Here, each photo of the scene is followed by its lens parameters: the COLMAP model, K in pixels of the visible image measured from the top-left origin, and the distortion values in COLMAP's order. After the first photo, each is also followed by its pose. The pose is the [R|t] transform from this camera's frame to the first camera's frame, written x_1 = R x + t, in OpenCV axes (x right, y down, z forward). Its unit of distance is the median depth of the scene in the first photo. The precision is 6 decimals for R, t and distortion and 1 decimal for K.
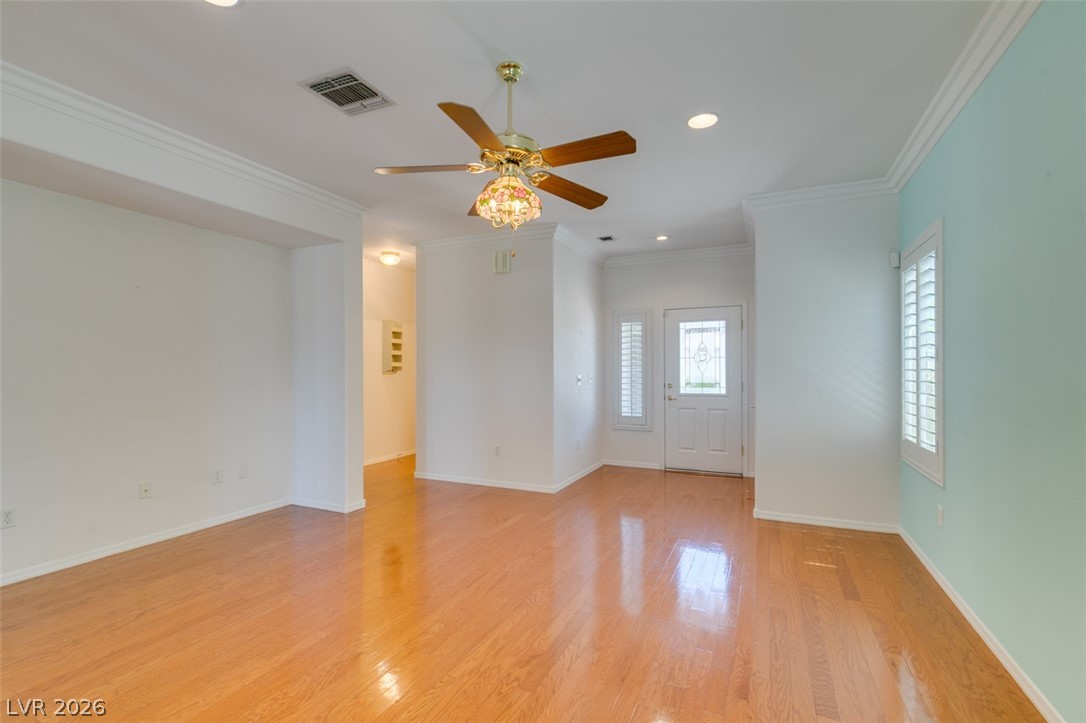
lens RADIAL K [[485.1, 0, 542.6], [0, 485.1, 367.8], [0, 0, 1]] dist [0.002004, -0.000595]
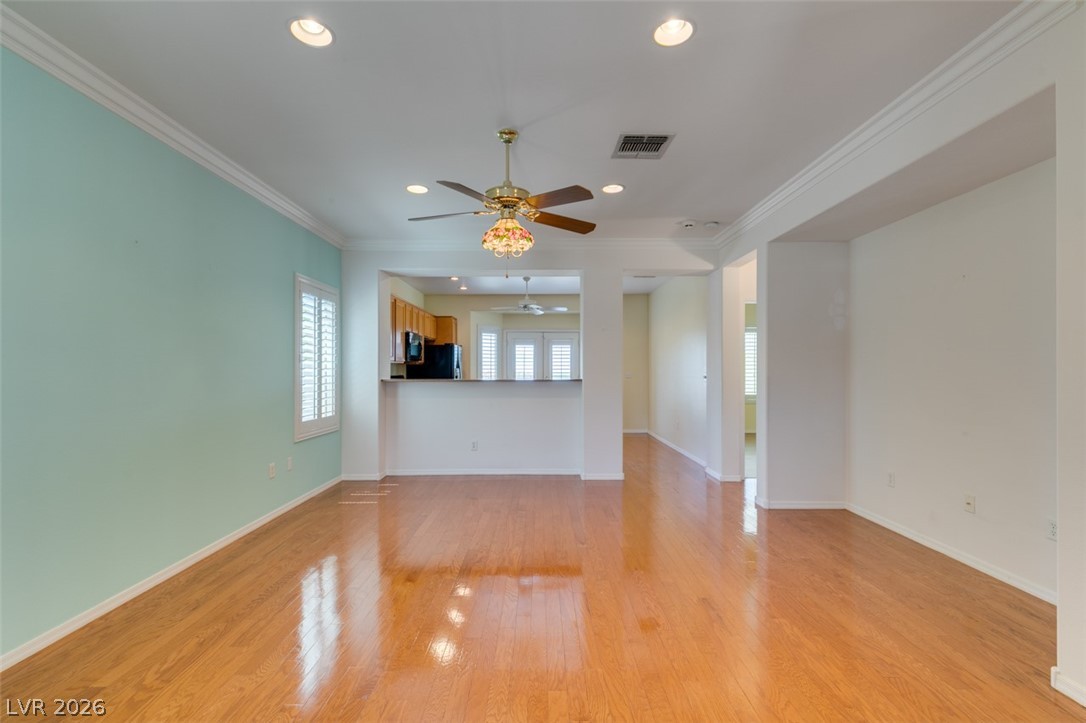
lens RADIAL K [[483.9, 0, 545.1], [0, 483.9, 362.5], [0, 0, 1]] dist [0.003738, 0.000274]
pose [[-0.904622, -0.004716, -0.426188, 0.238756], [0.002079, 0.999878, -0.015478, 0.006992], [0.426209, -0.014887, -0.904502, 1.349045]]
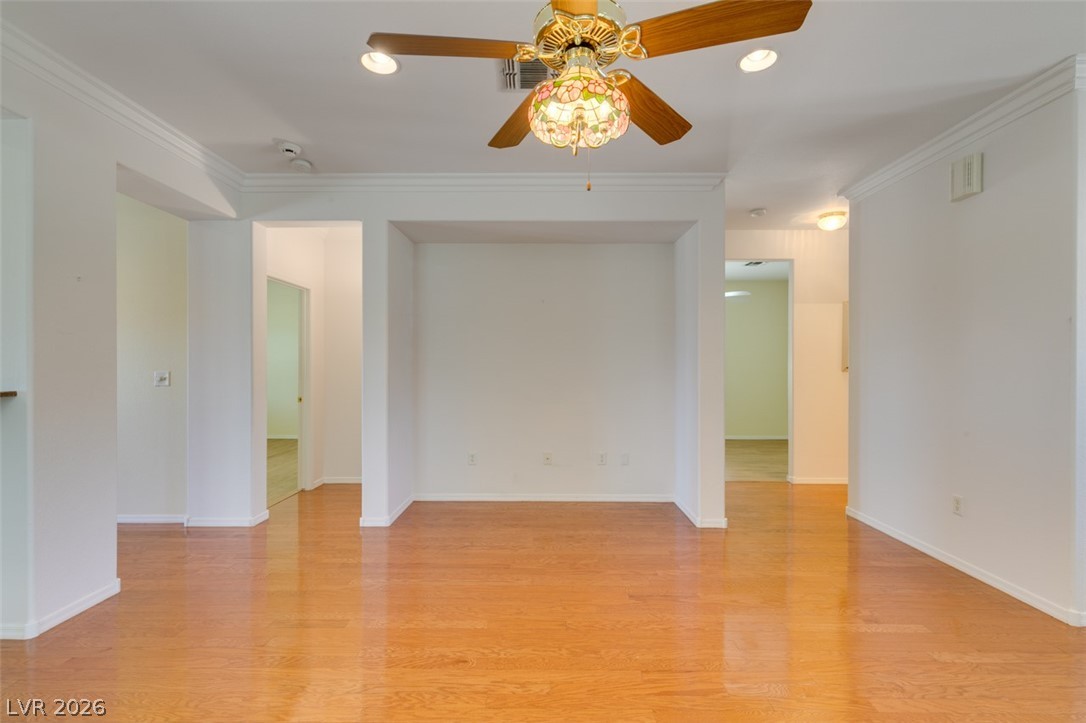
lens RADIAL K [[483.4, 0, 540.8], [0, 483.4, 365.0], [0, 0, 1]] dist [0.002387, 0.000004]
pose [[0.410396, 0.002014, -0.911905, 0.313182], [0.001051, 0.999996, 0.002681, 0.000942], [0.911907, -0.002059, 0.410392, 0.418998]]
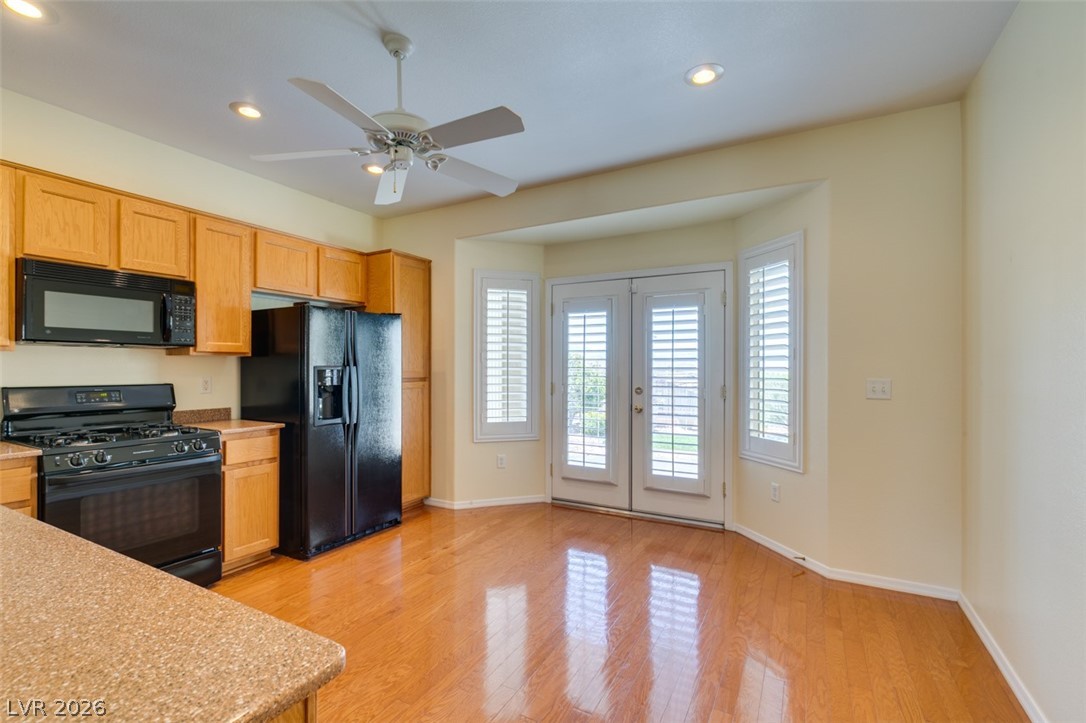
lens RADIAL K [[485.1, 0, 542.6], [0, 485.1, 367.8], [0, 0, 1]] dist [0.002004, -0.000595]
pose [[-0.997093, -0.001103, 0.076190, -0.767084], [-0.001214, 0.999998, -0.001411, 0.002419], [-0.076188, -0.001499, -0.997092, 0.046544]]
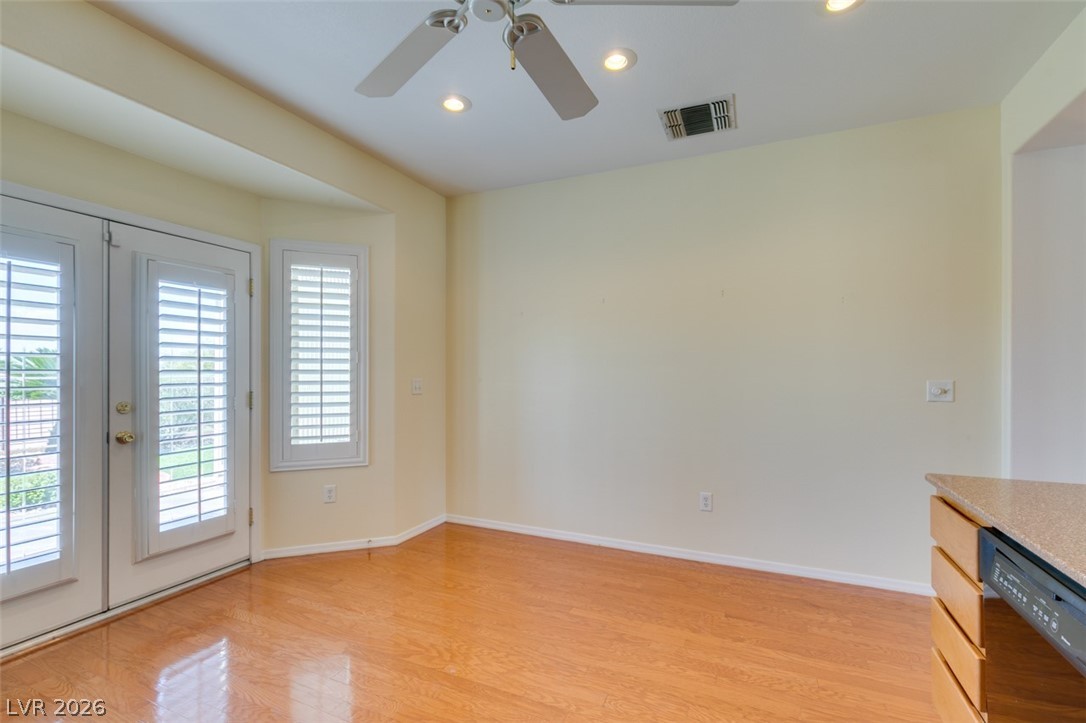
lens RADIAL K [[484.1, 0, 545.7], [0, 484.1, 371.6], [0, 0, 1]] dist [0.000400, 0.000031]
pose [[0.005457, 0.001931, -0.999983, -0.235988], [-0.000146, 0.999998, 0.001931, 0.001077], [0.999985, 0.000136, 0.005458, -0.472376]]
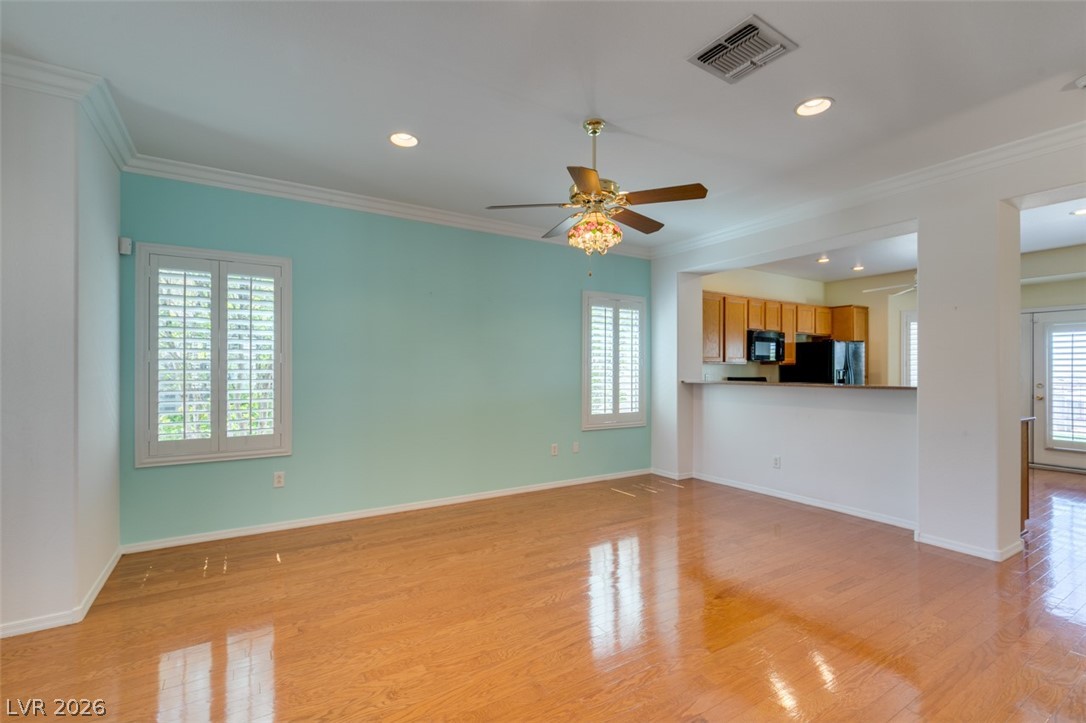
lens RADIAL K [[485.1, 0, 542.6], [0, 485.1, 367.8], [0, 0, 1]] dist [0.002004, -0.000595]
pose [[-0.836942, -0.000402, 0.547291, -0.383159], [-0.003197, 0.999986, -0.004155, 0.002785], [-0.547282, -0.005228, -0.836932, 1.283523]]
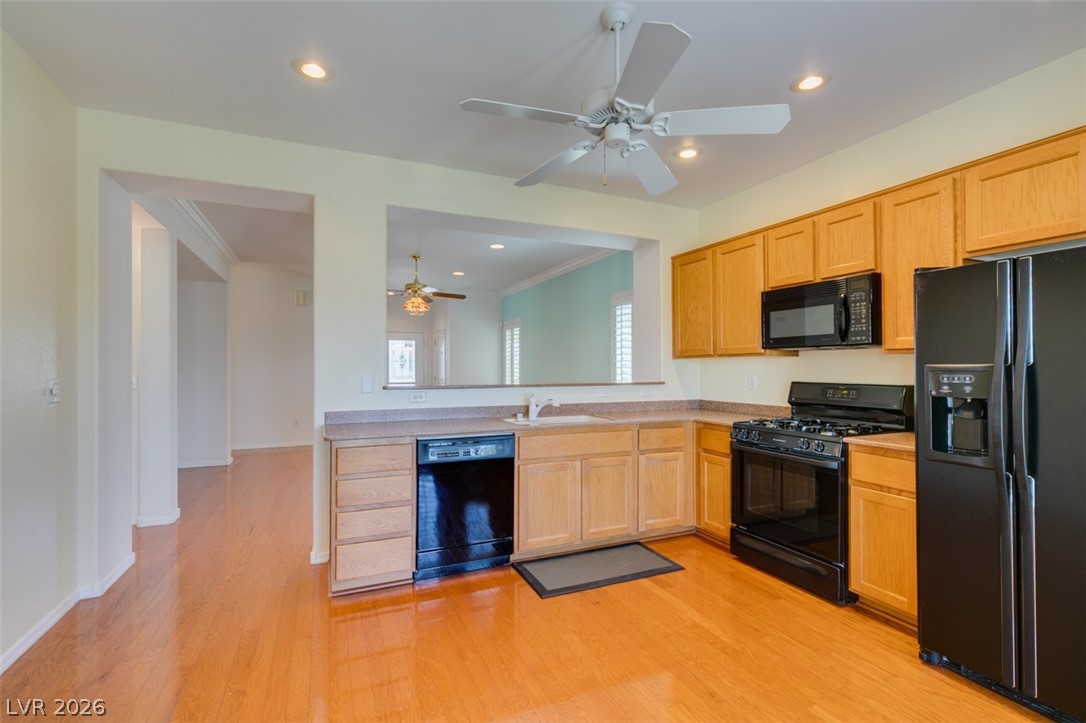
lens RADIAL K [[486.7, 0, 540.3], [0, 486.7, 364.8], [0, 0, 1]] dist [0.007307, -0.000528]
pose [[0.660839, 0.003127, 0.750521, -1.001336], [0.000599, 0.999989, -0.004694, 0.000515], [-0.750527, 0.003551, 0.660830, -0.790973]]
